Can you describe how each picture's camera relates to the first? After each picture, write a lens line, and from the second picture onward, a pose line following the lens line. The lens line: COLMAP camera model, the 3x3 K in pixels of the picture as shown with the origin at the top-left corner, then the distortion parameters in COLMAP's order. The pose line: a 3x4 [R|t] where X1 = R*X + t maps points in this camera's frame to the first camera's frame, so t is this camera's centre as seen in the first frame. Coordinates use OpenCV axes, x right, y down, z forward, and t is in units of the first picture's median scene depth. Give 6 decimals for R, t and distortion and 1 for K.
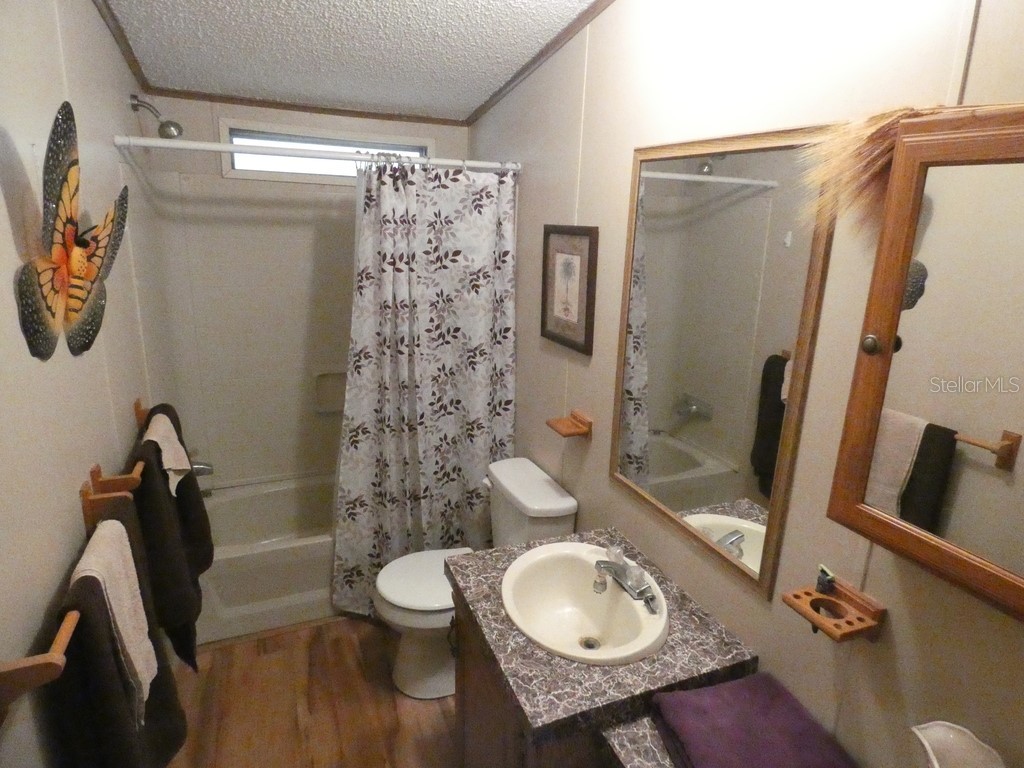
lens RADIAL K [[616.0, 0, 513.1], [0, 616.0, 384.4], [0, 0, 1]] dist [0.004936, -0.003975]
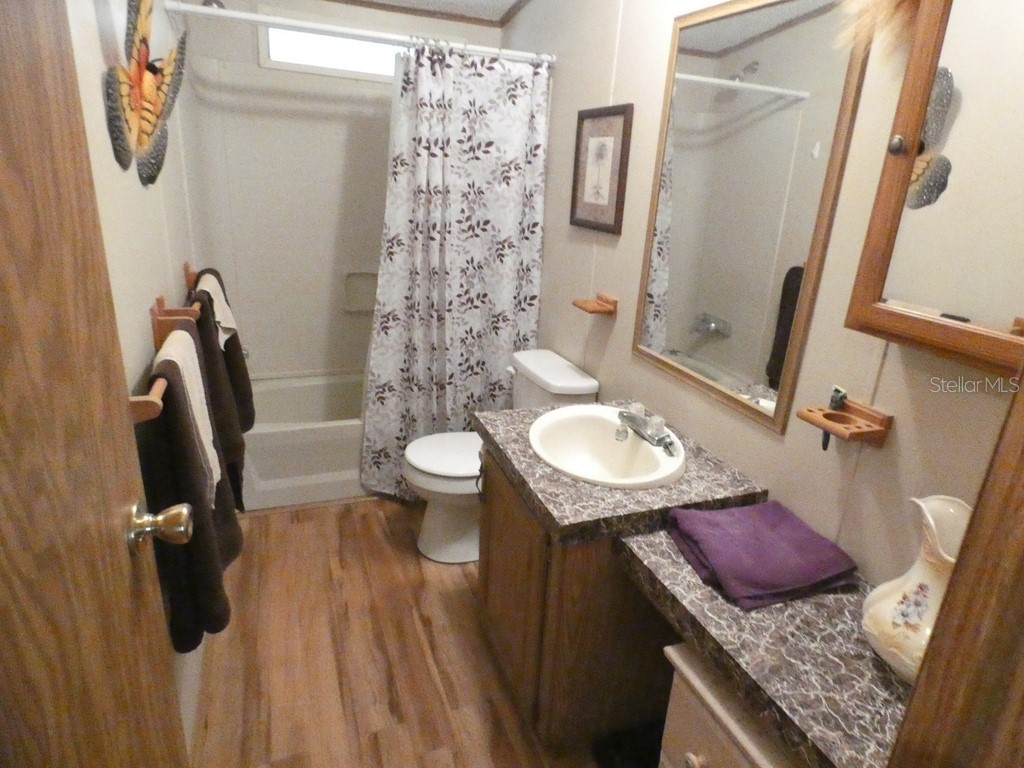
lens RADIAL K [[616.0, 0, 510.3], [0, 616.0, 384.2], [0, 0, 1]] dist [0.004936, -0.003975]
pose [[0.999122, 0.036802, -0.020015, -0.024426], [-0.035357, 0.997038, 0.068304, 0.125247], [0.022470, -0.067536, 0.997464, -0.047208]]
